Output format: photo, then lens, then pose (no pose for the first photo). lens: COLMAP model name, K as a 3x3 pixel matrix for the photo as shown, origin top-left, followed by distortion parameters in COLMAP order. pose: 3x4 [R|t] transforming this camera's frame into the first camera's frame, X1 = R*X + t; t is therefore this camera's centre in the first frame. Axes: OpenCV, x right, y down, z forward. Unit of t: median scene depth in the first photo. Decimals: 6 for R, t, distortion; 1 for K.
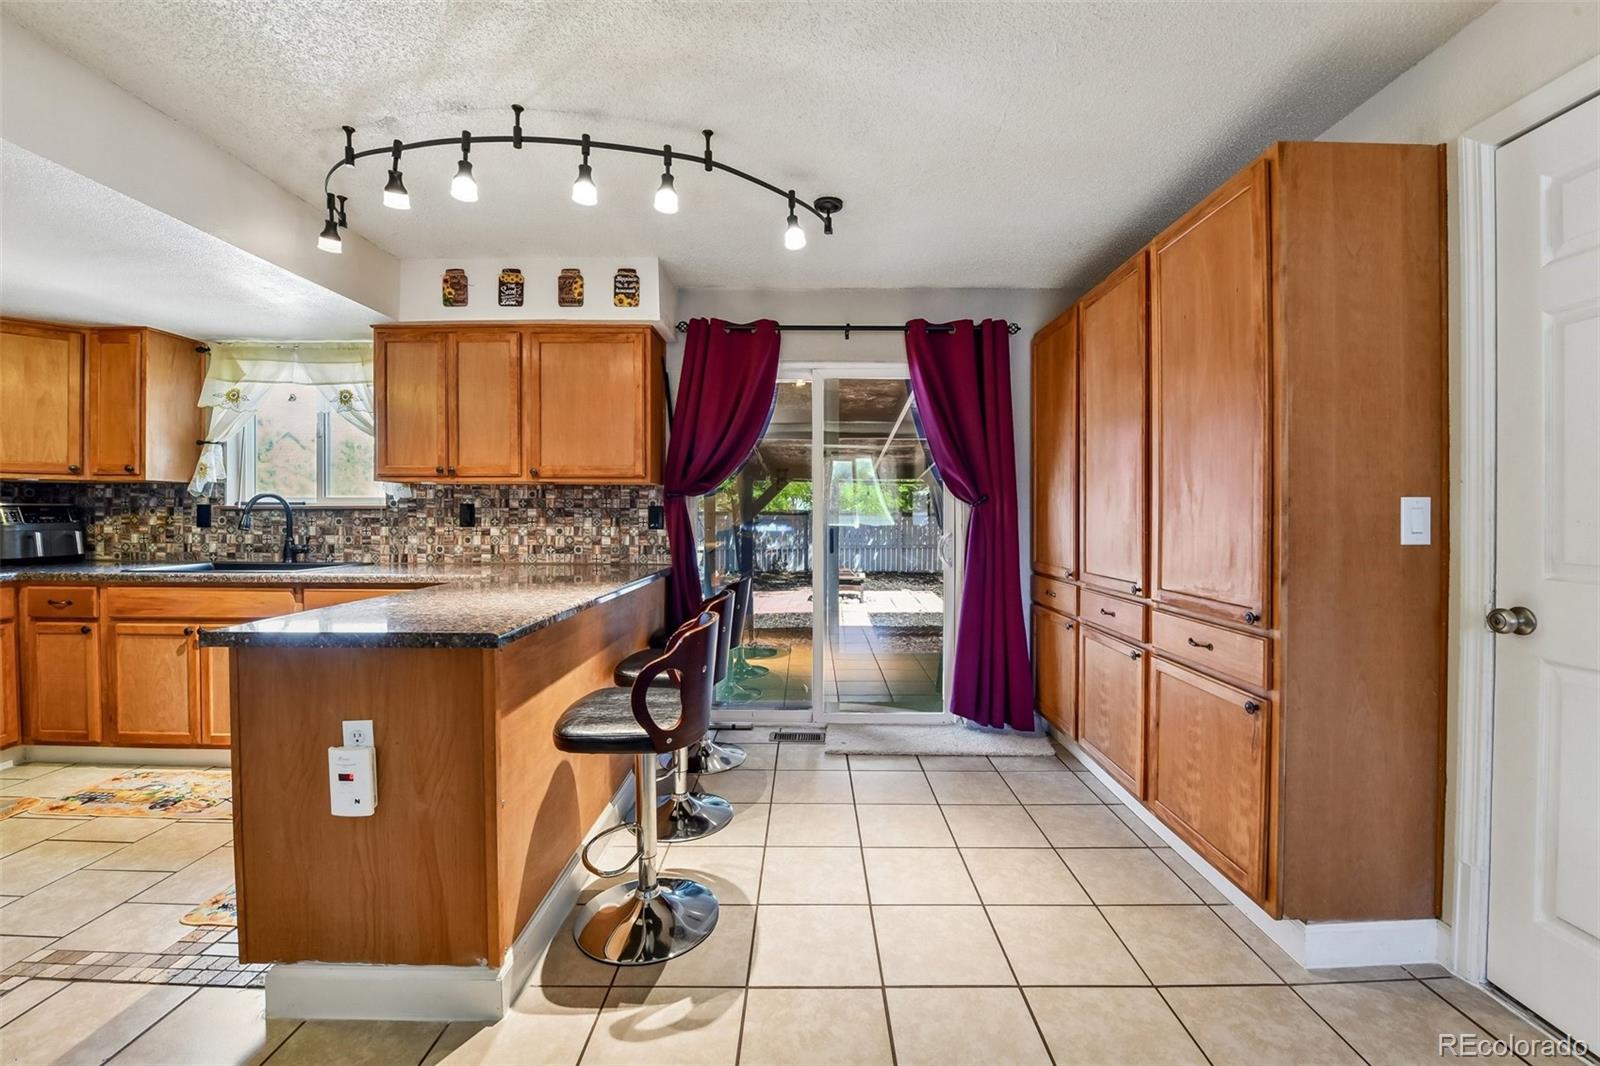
lens RADIAL K [[644.5, 0, 807.3], [0, 644.5, 521.0], [0, 0, 1]] dist [-0.014849, -0.002590]
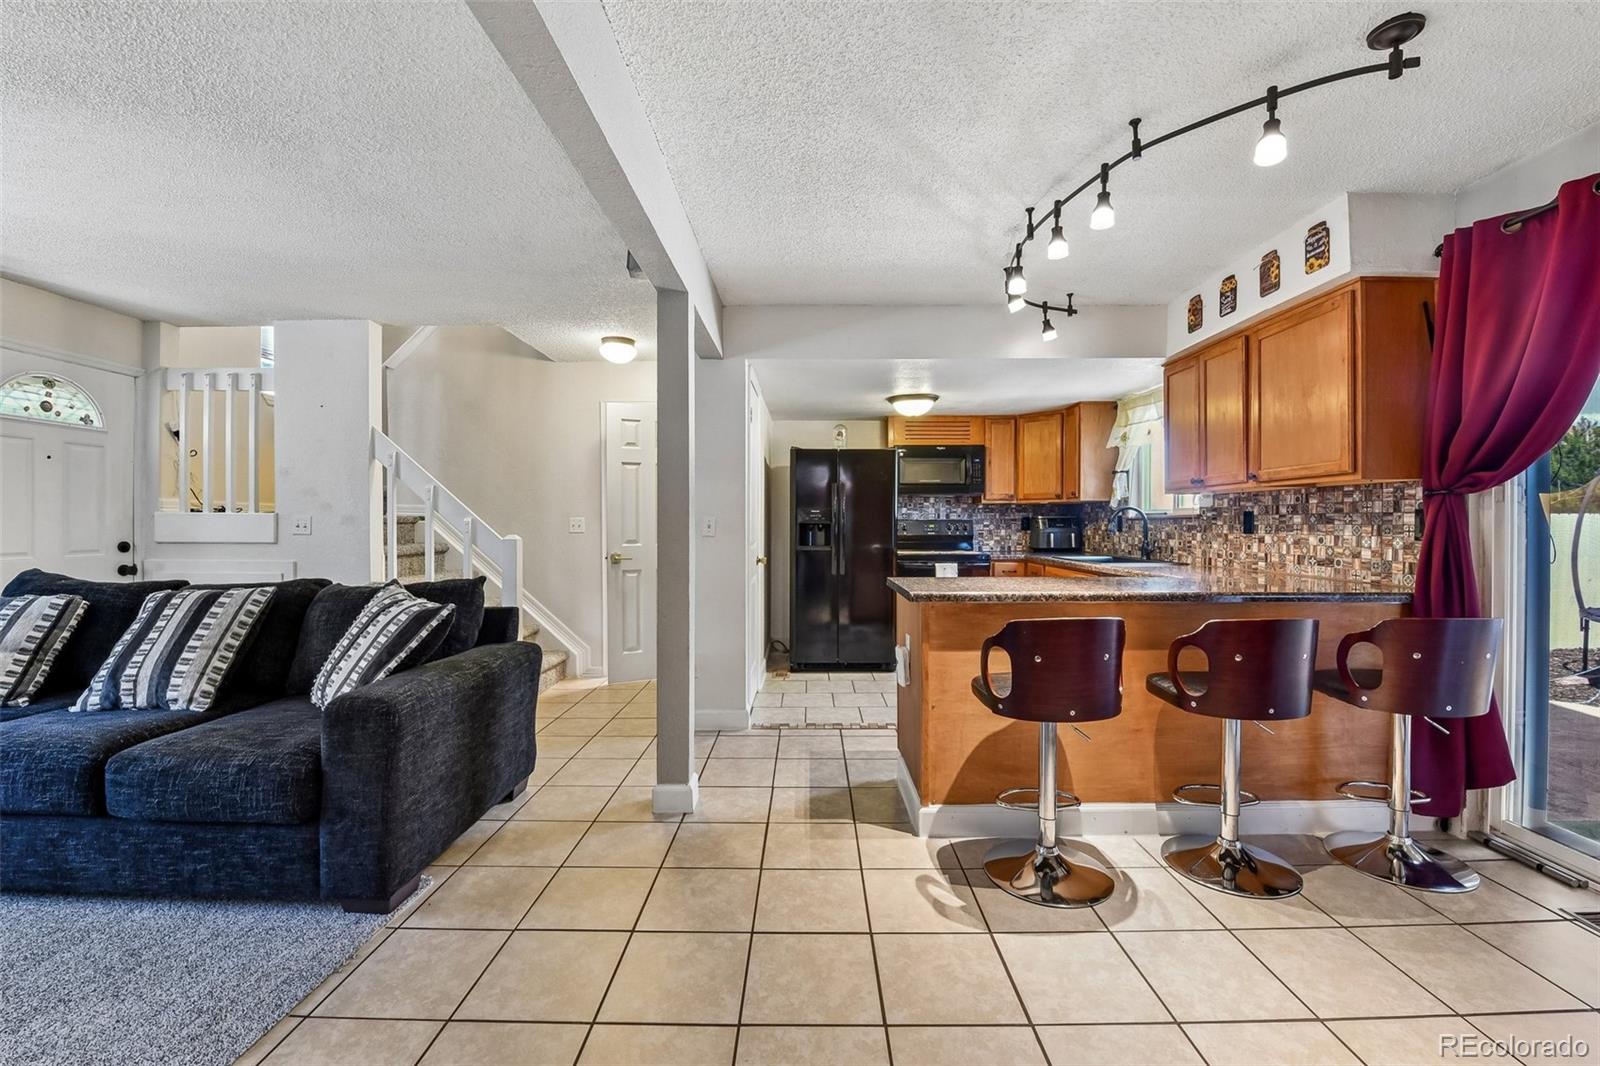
lens RADIAL K [[638.1, 0, 808.7], [0, 638.1, 529.1], [0, 0, 1]] dist [-0.014095, -0.003600]
pose [[-0.000567, 0.006175, -0.999981, 0.487058], [-0.010600, 0.999925, 0.006180, 0.002744], [0.999944, 0.010603, -0.000502, 0.316157]]
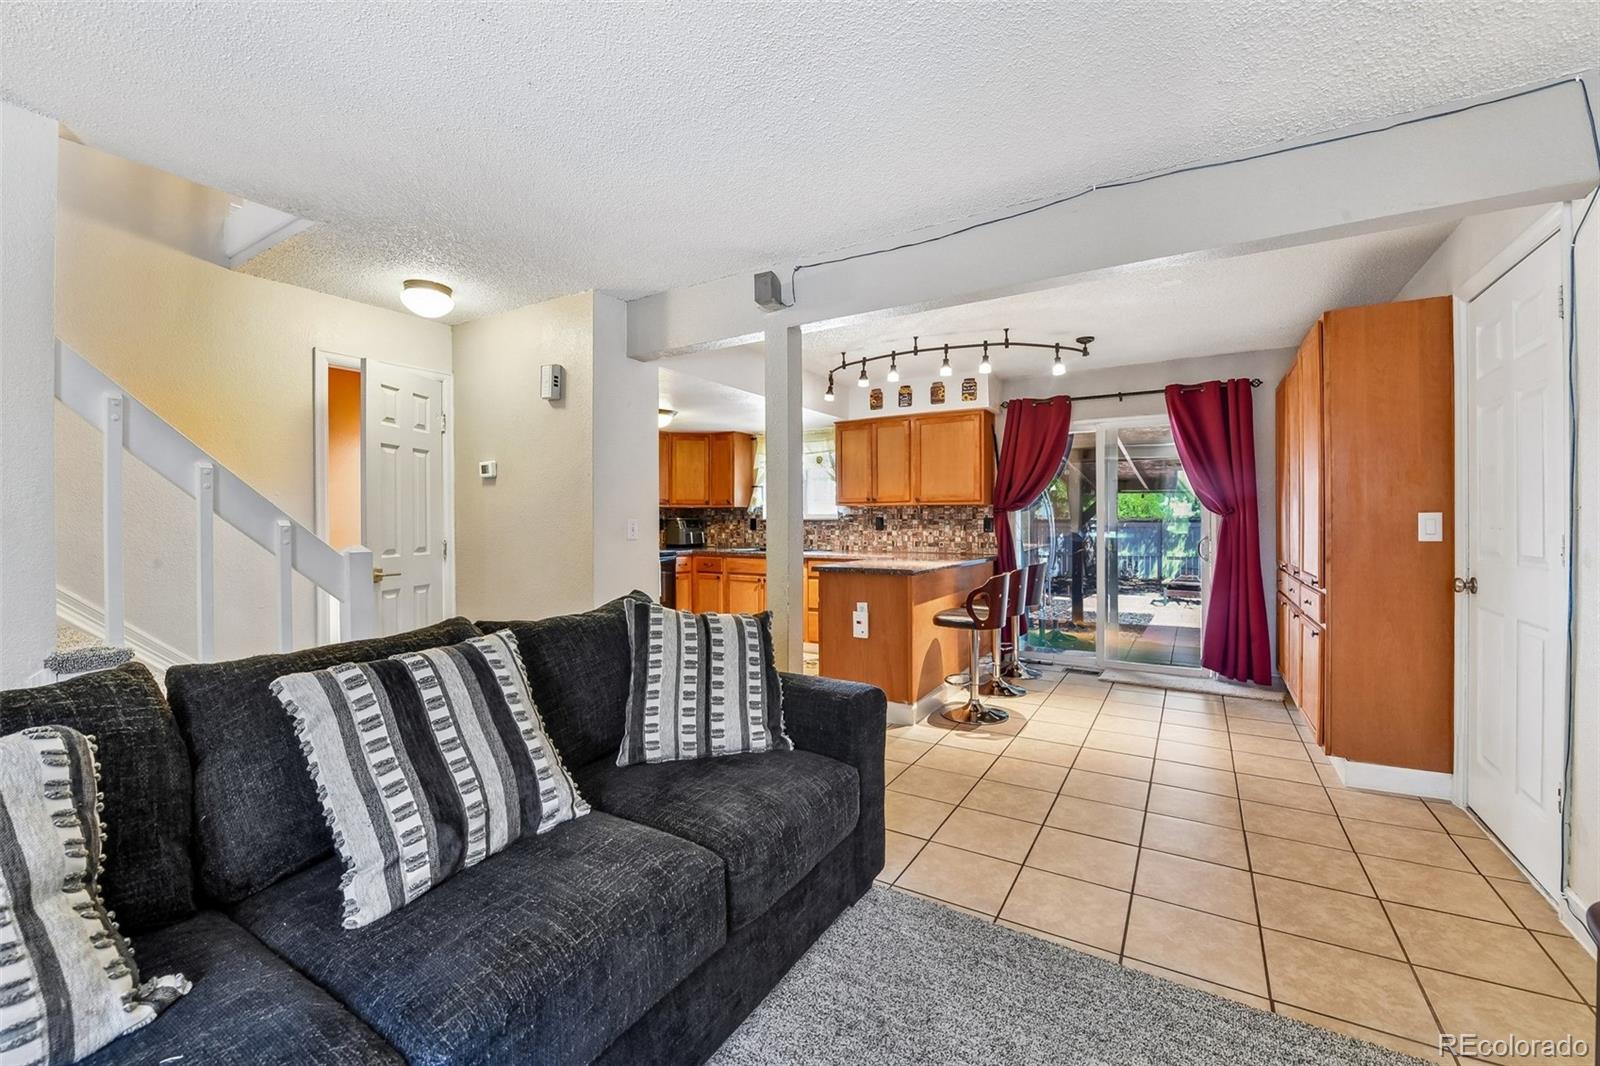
lens RADIAL K [[638.1, 0, 808.7], [0, 638.1, 529.1], [0, 0, 1]] dist [-0.014095, -0.003600]
pose [[0.857119, 0.002549, -0.515112, 0.202535], [-0.001904, 0.999997, 0.001780, 0.002916], [0.515115, -0.000545, 0.857121, -0.600635]]
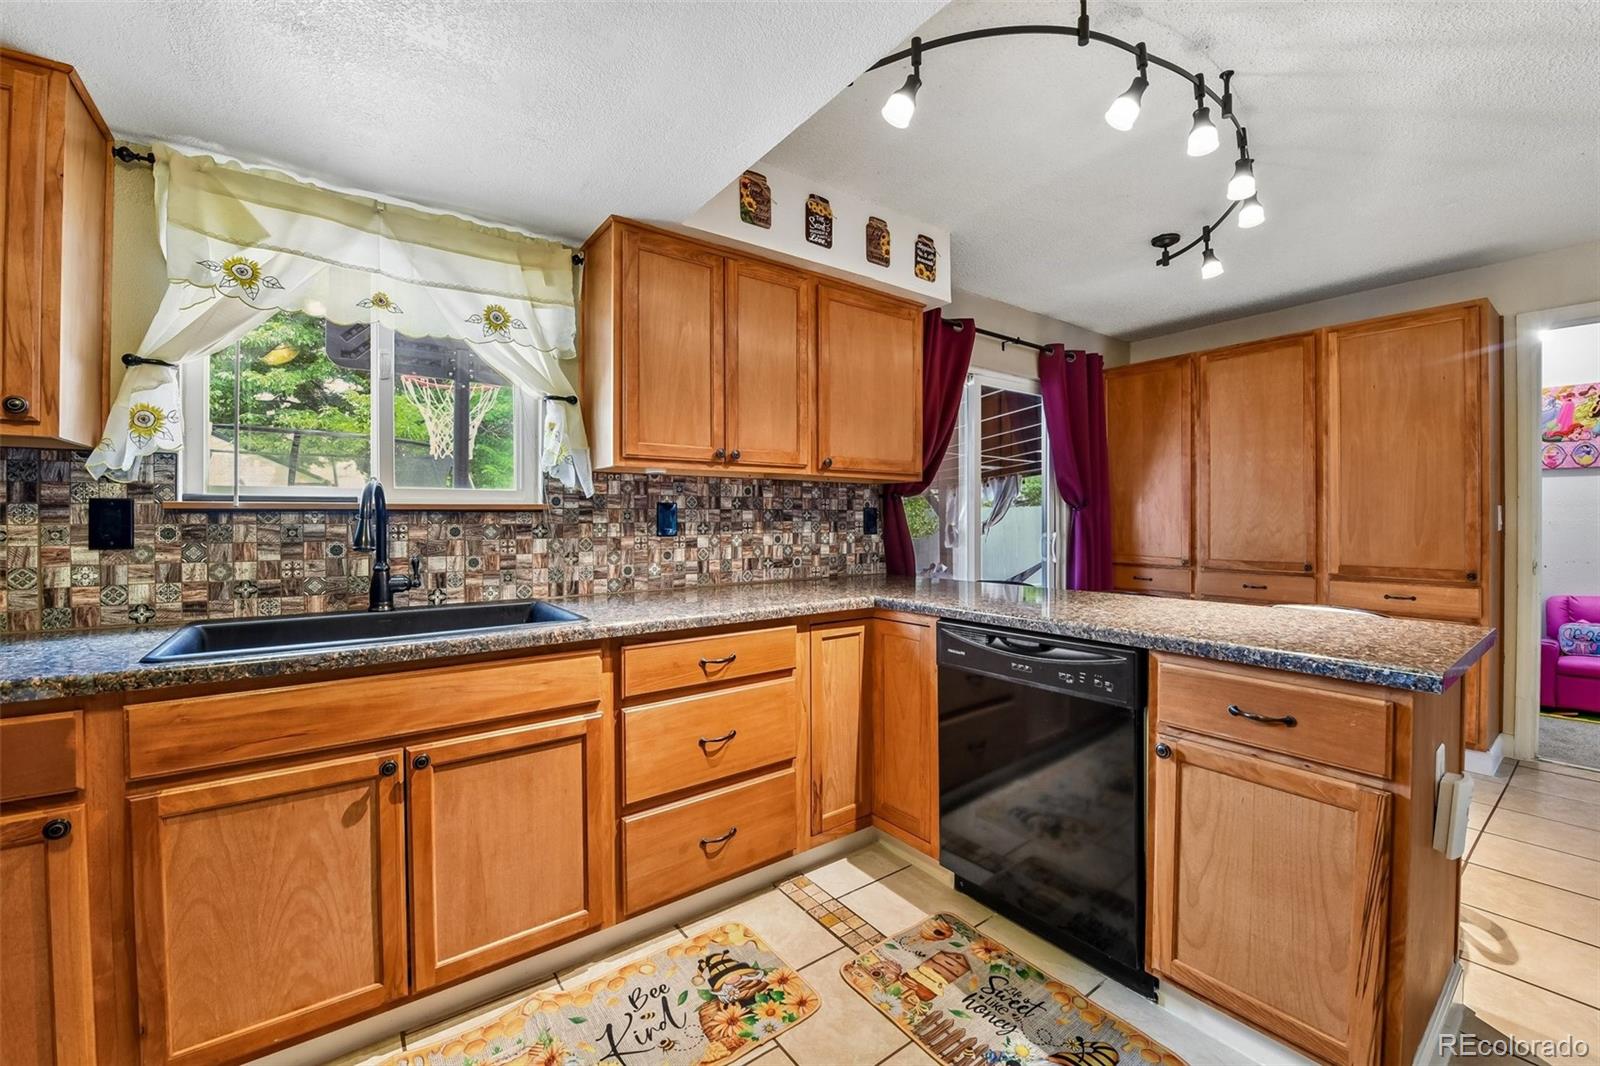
lens RADIAL K [[644.5, 0, 807.3], [0, 644.5, 521.0], [0, 0, 1]] dist [-0.014849, -0.002590]
pose [[0.799071, -0.006831, 0.601198, -0.855551], [0.010399, 0.999943, -0.002460, -0.004174], [-0.601147, 0.008218, 0.799096, 0.364779]]
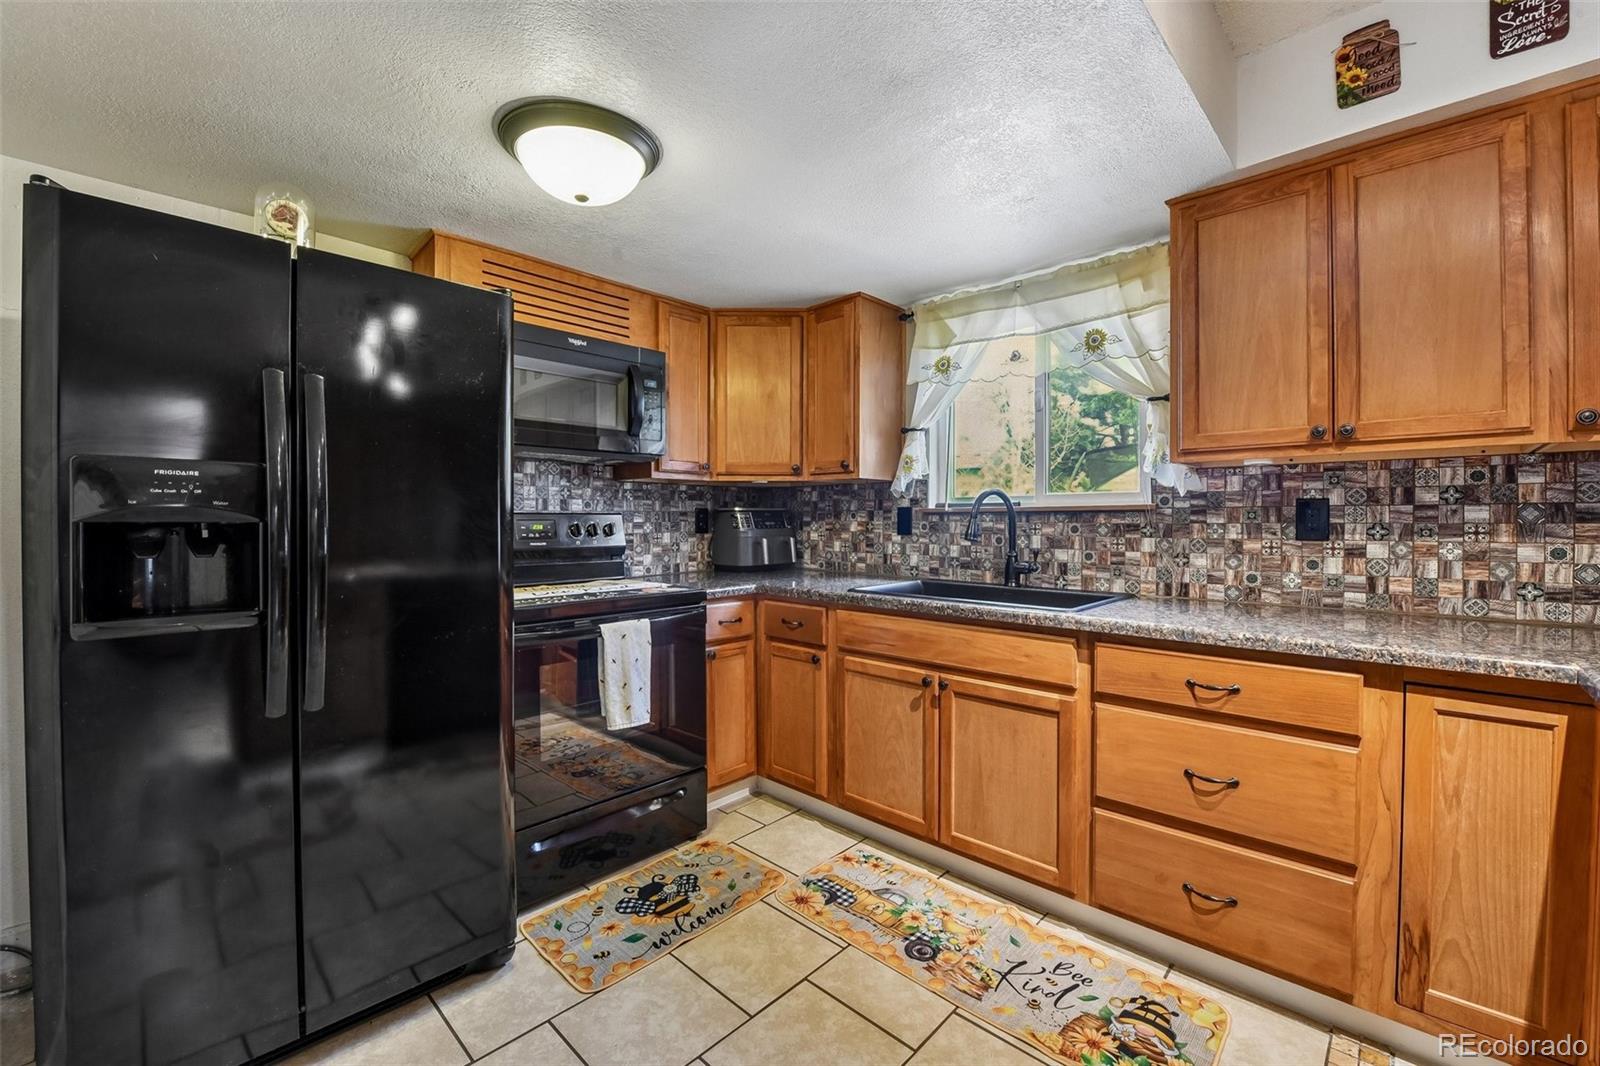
lens RADIAL K [[651.8, 0, 806.9], [0, 651.8, 526.4], [0, 0, 1]] dist [-0.022379, -0.000367]
pose [[0.727814, 0.004637, -0.685759, -0.483428], [-0.004833, 0.999987, 0.001633, -0.001913], [0.685758, 0.002126, 0.727827, 0.313230]]
